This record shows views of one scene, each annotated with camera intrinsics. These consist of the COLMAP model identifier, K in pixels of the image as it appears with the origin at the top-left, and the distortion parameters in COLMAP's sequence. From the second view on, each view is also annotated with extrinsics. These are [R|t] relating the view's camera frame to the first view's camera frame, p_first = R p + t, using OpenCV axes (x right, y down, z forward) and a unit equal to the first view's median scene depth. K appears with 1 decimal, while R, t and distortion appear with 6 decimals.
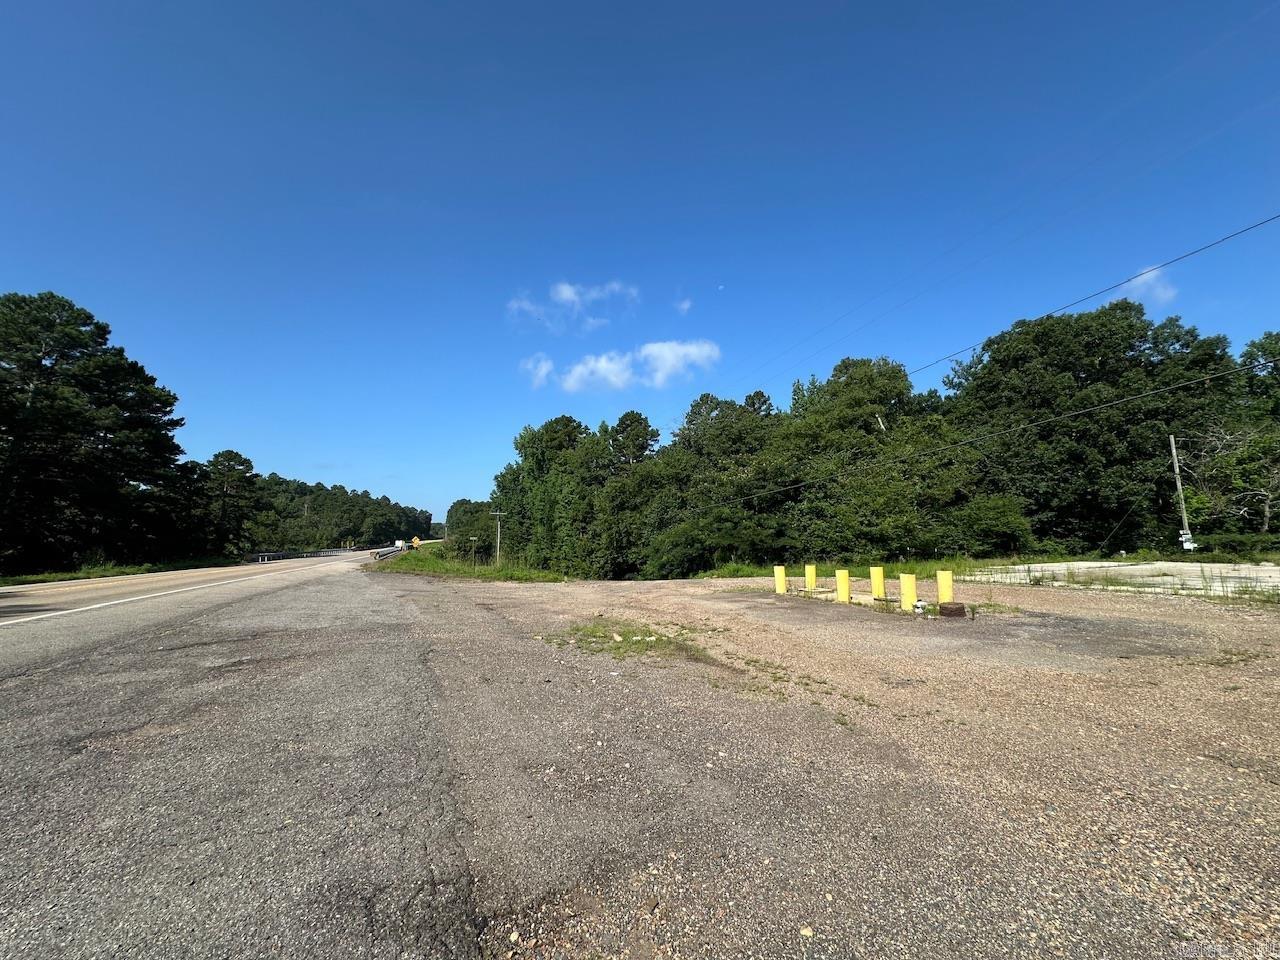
lens RADIAL K [[512.5, 0, 639.0], [0, 512.5, 478.2], [0, 0, 1]] dist [-0.001315, 0.000371]
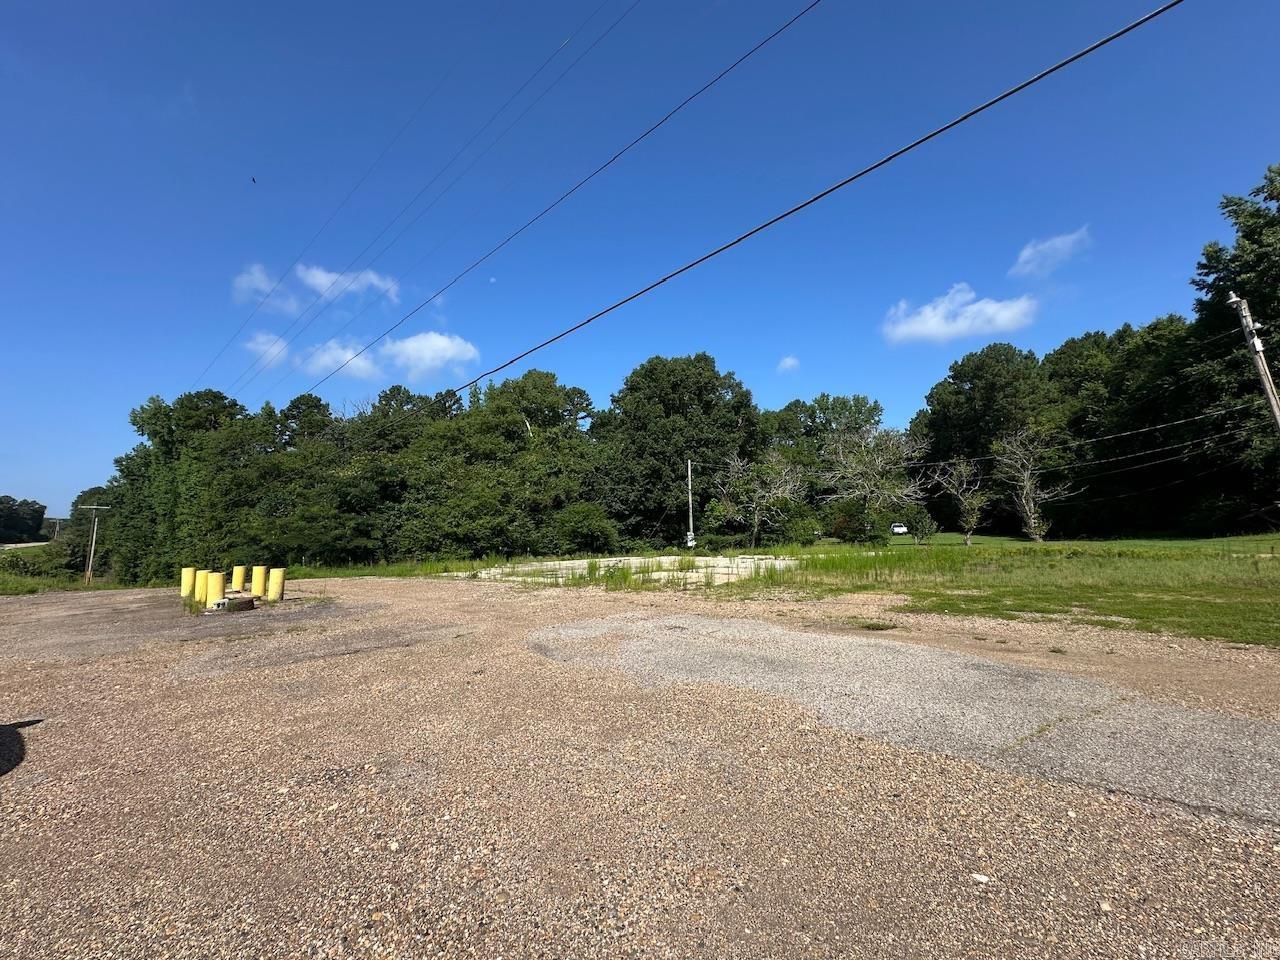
lens RADIAL K [[512.5, 0, 642.1], [0, 512.5, 481.2], [0, 0, 1]] dist [-0.001315, 0.000371]
pose [[0.896816, 0.046293, 0.439974, 0.253891], [-0.048748, 0.998795, -0.005727, -0.010862], [-0.439709, -0.016311, 0.897992, -0.092590]]
